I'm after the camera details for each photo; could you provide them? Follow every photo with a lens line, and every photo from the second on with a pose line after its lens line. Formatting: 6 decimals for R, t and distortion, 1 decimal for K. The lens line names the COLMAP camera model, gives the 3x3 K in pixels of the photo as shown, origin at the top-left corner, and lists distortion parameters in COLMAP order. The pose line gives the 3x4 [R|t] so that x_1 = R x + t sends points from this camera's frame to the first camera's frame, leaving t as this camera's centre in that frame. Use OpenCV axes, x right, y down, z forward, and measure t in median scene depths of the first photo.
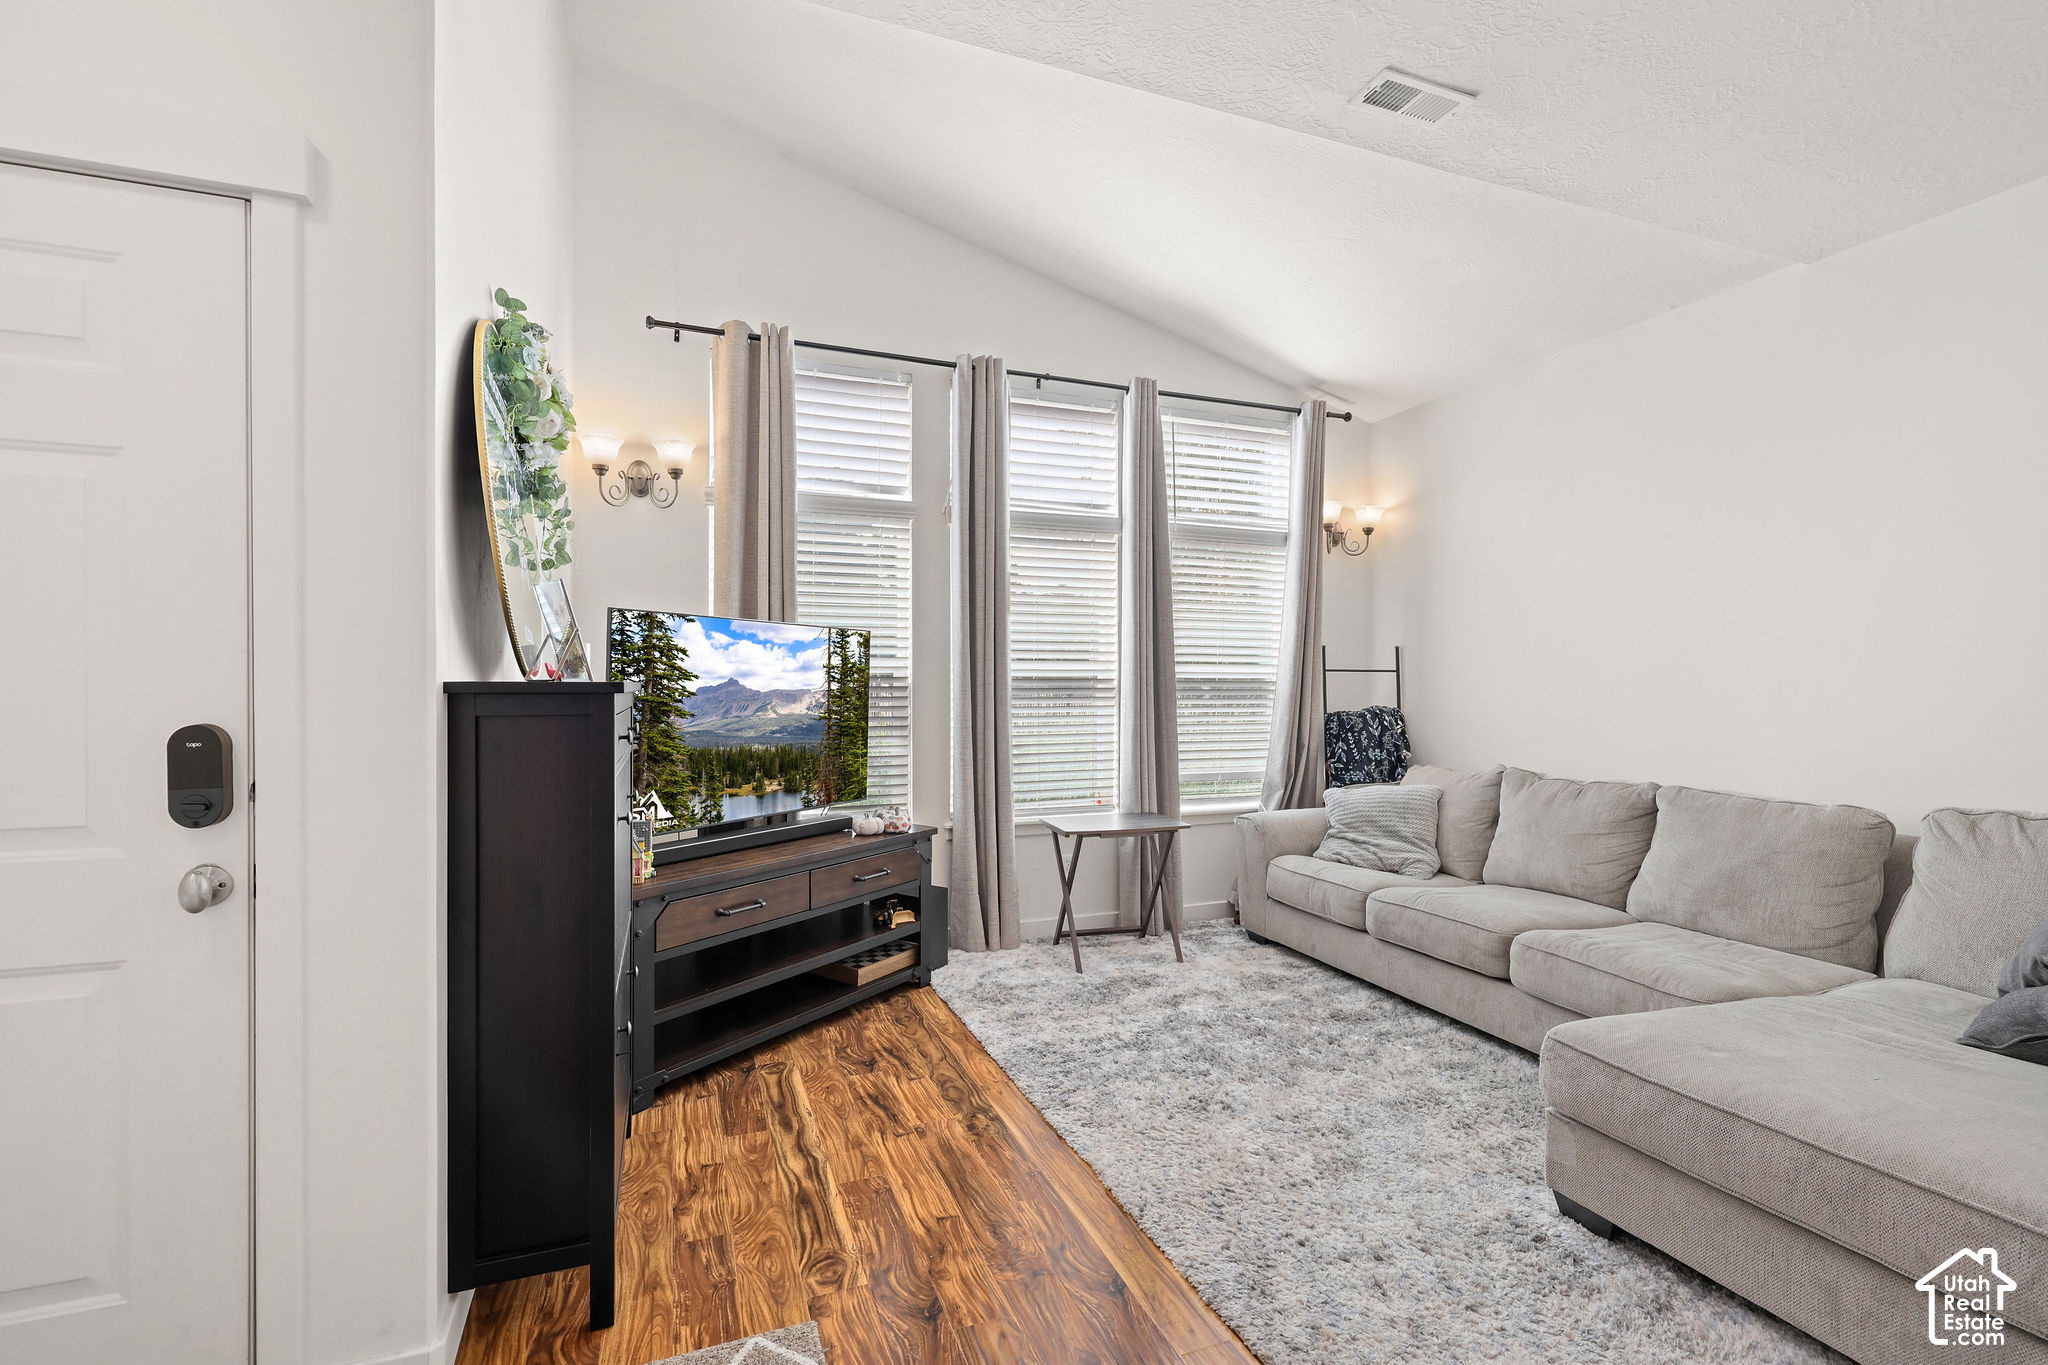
lens RADIAL K [[888.7, 0, 1018.9], [0, 888.7, 690.3], [0, 0, 1]] dist [0.000284, -0.000149]
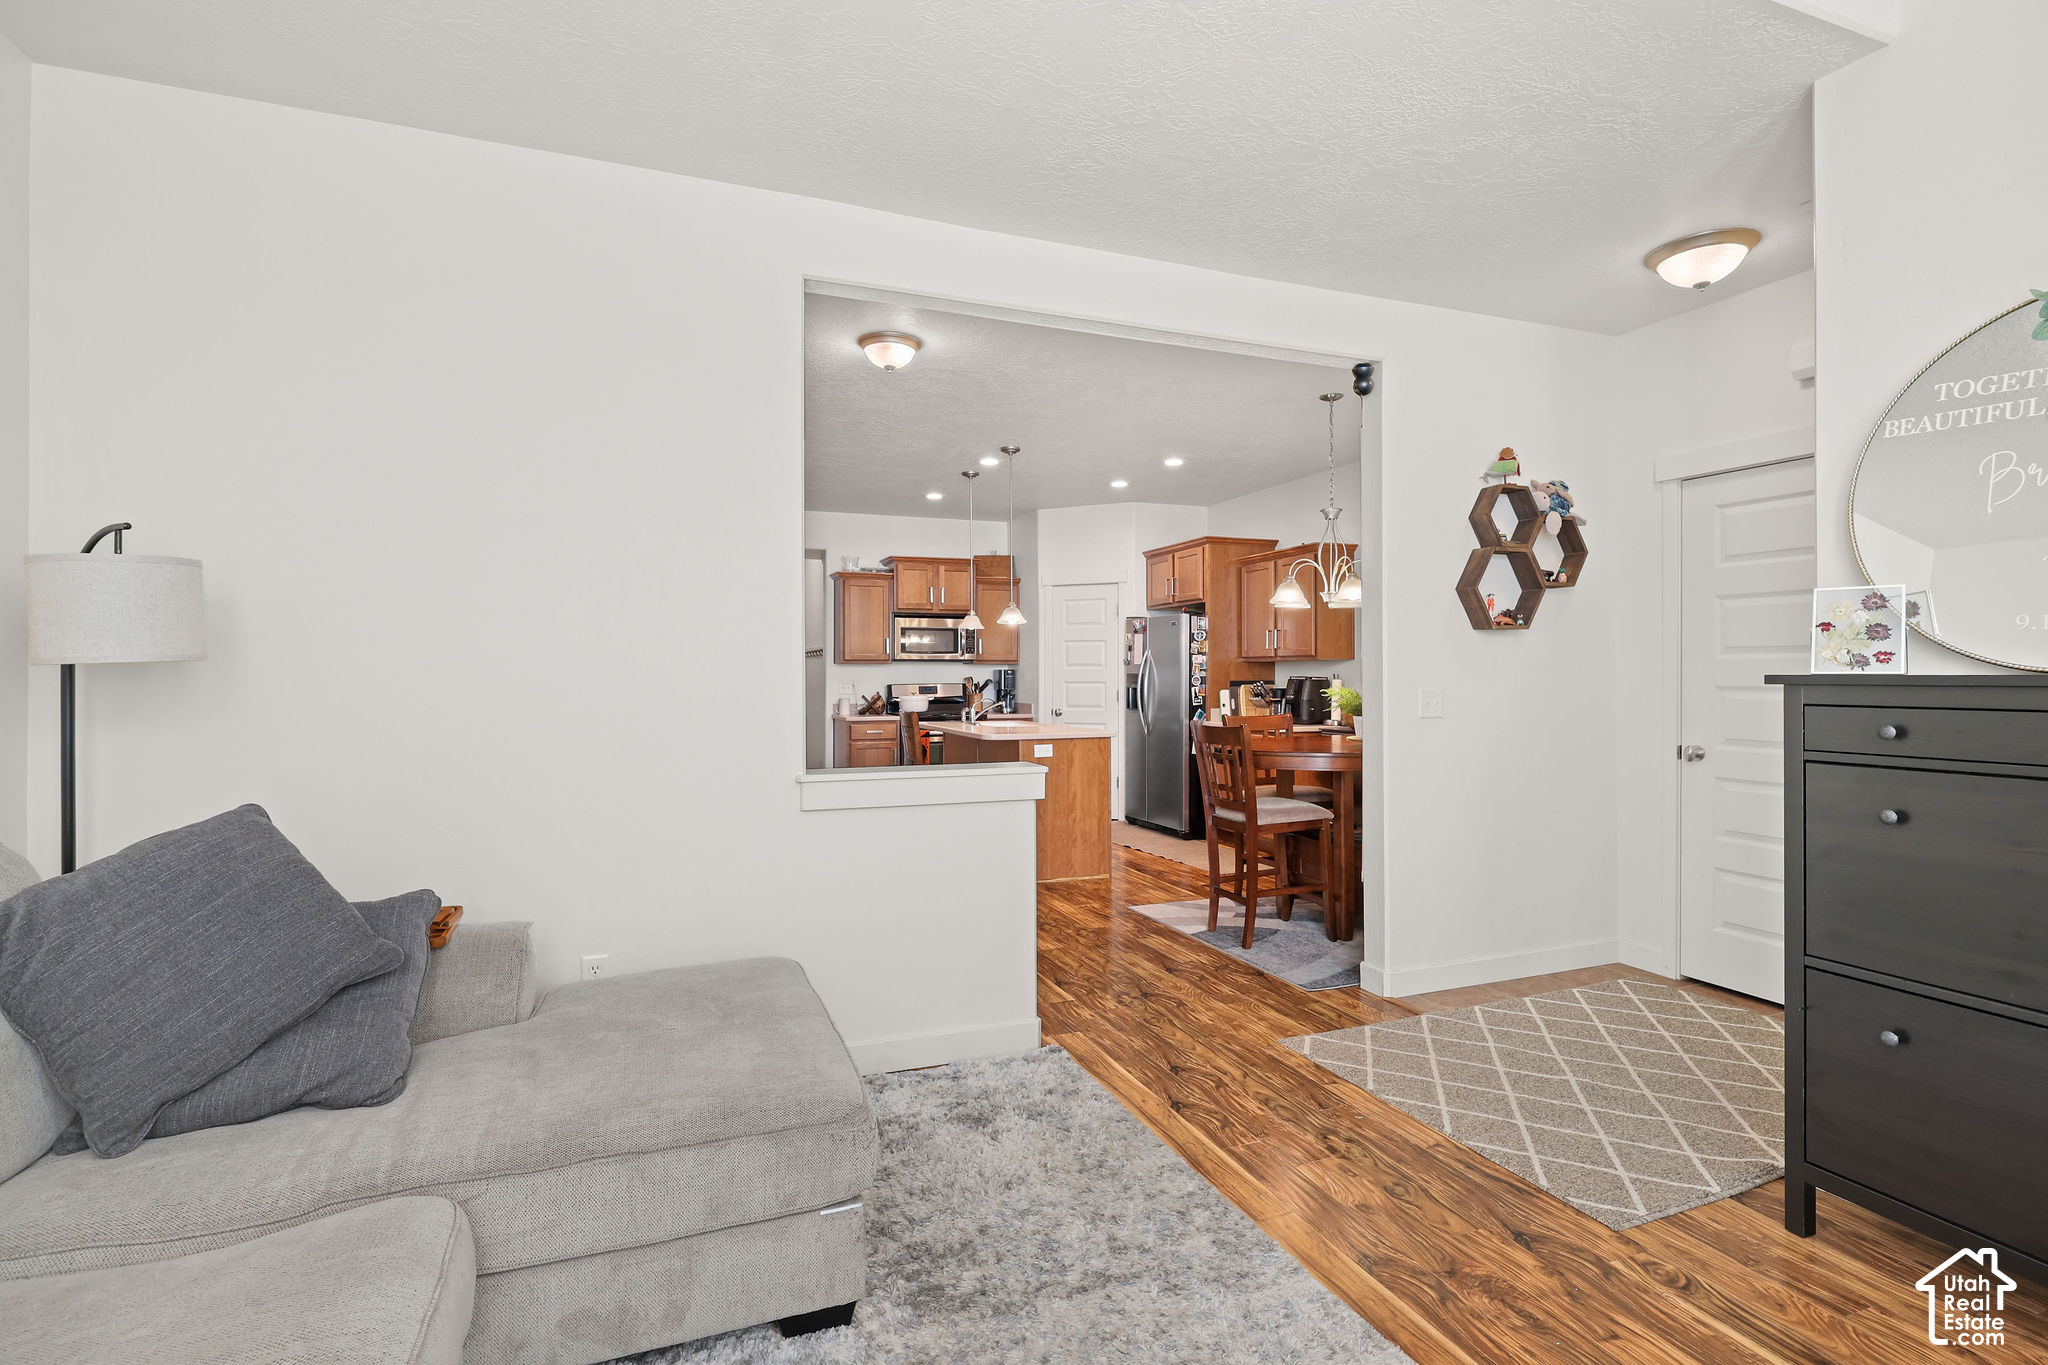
lens RADIAL K [[947.9, 0, 1019.3], [0, 947.9, 676.5], [0, 0, 1]] dist [0.001980, -0.000512]
pose [[-0.999986, -0.004750, 0.002136, 0.271021], [-0.004735, 0.999962, 0.007291, -0.006107], [-0.002171, 0.007280, -0.999971, 1.108325]]
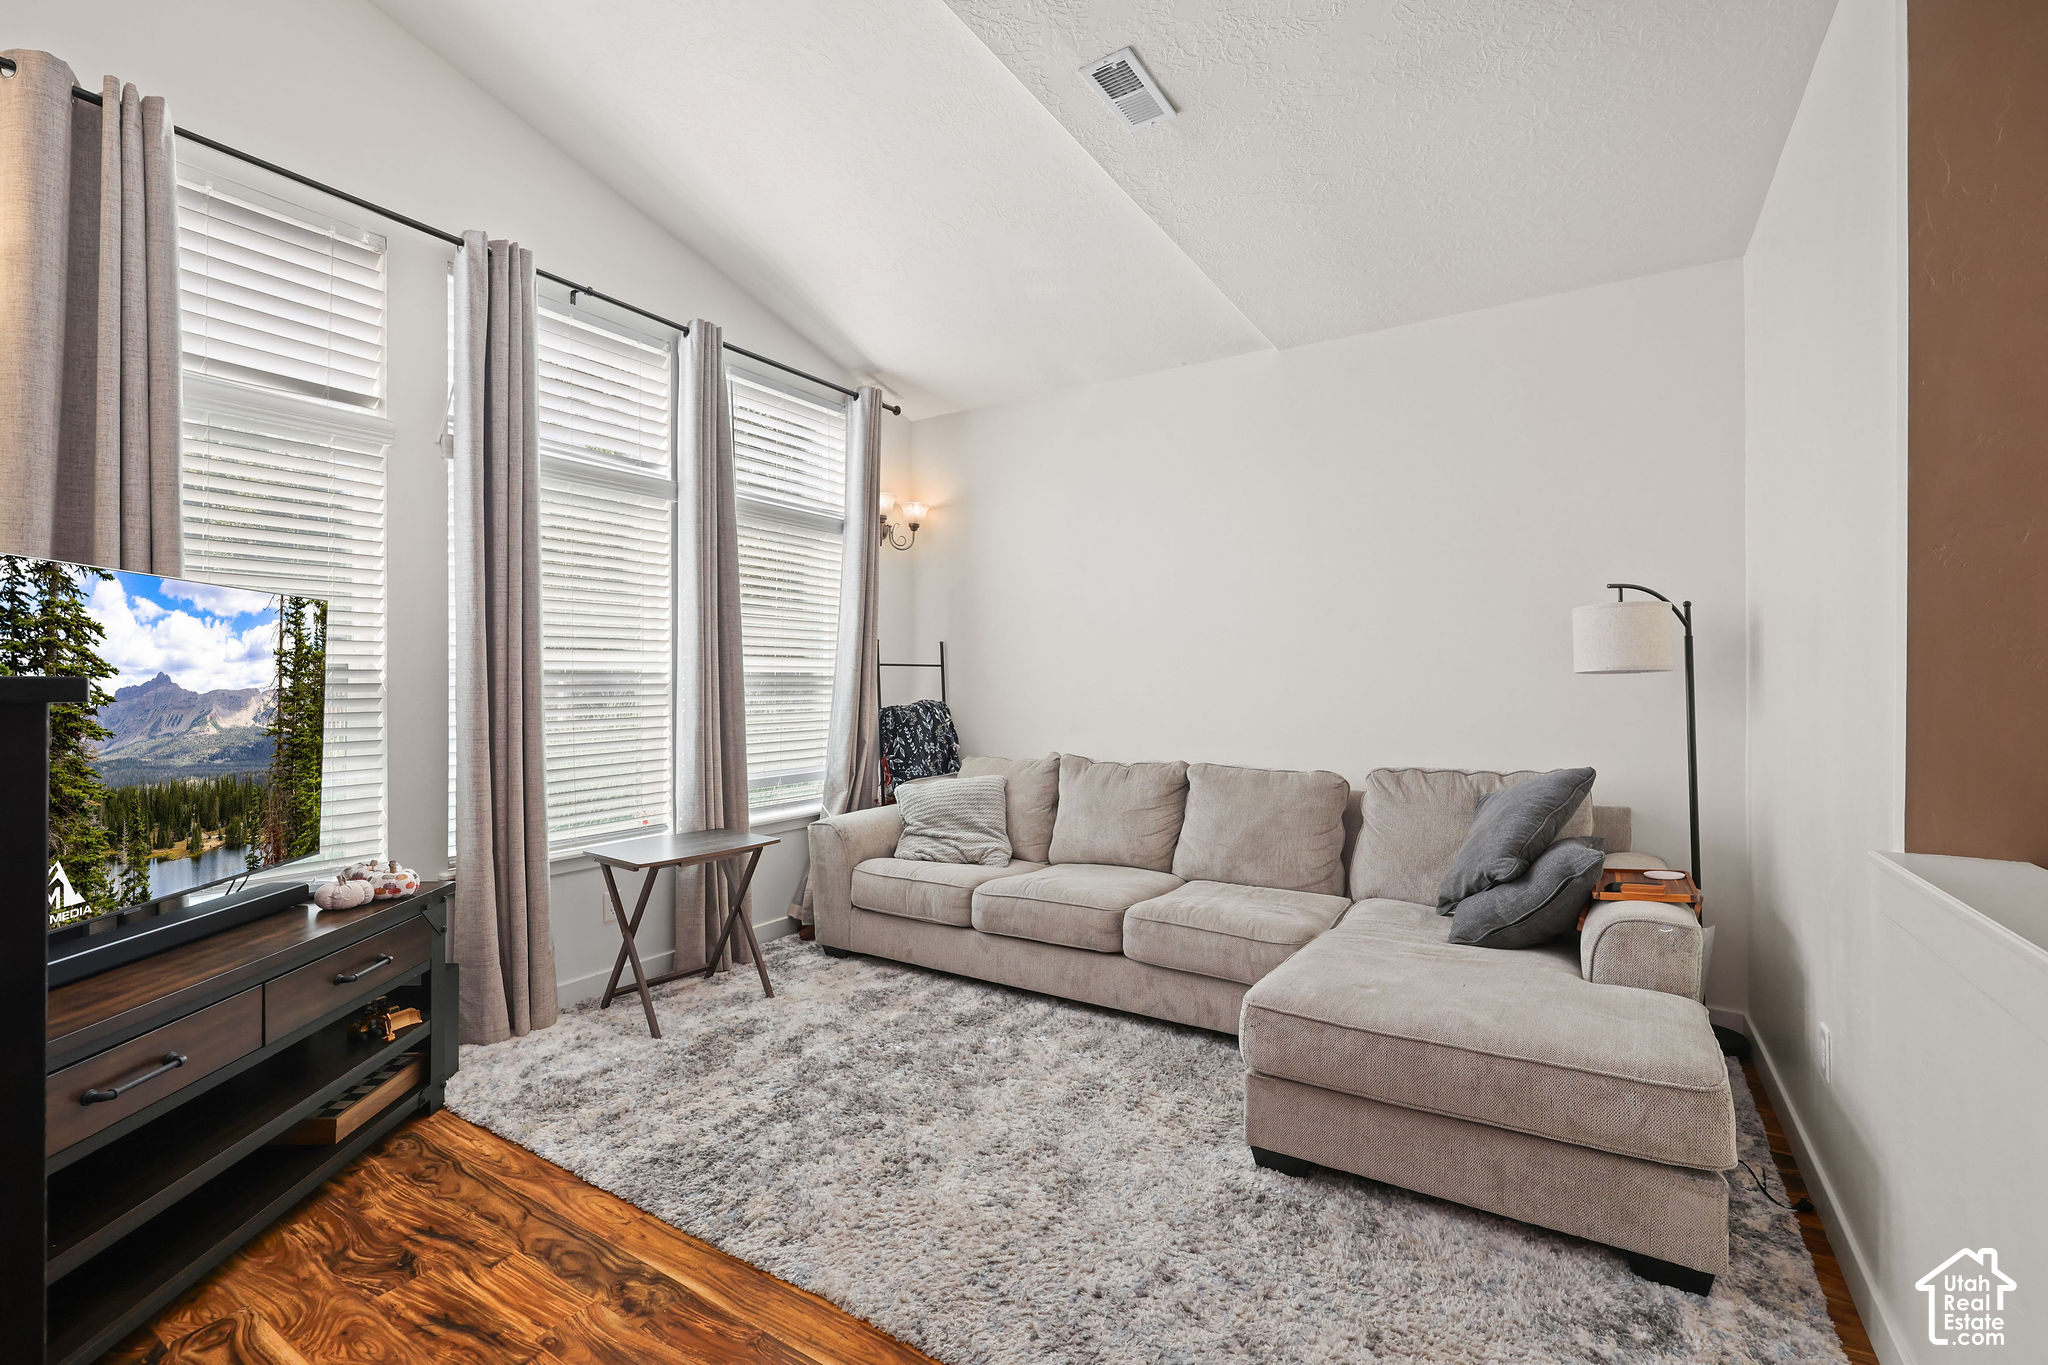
lens RADIAL K [[888.7, 0, 1024.7], [0, 888.7, 676.6], [0, 0, 1]] dist [0.000284, -0.000149]
pose [[0.808818, -0.001255, 0.588058, -0.157565], [0.006899, 0.999949, -0.007355, -0.001070], [-0.588019, 0.010006, 0.808786, 0.175324]]
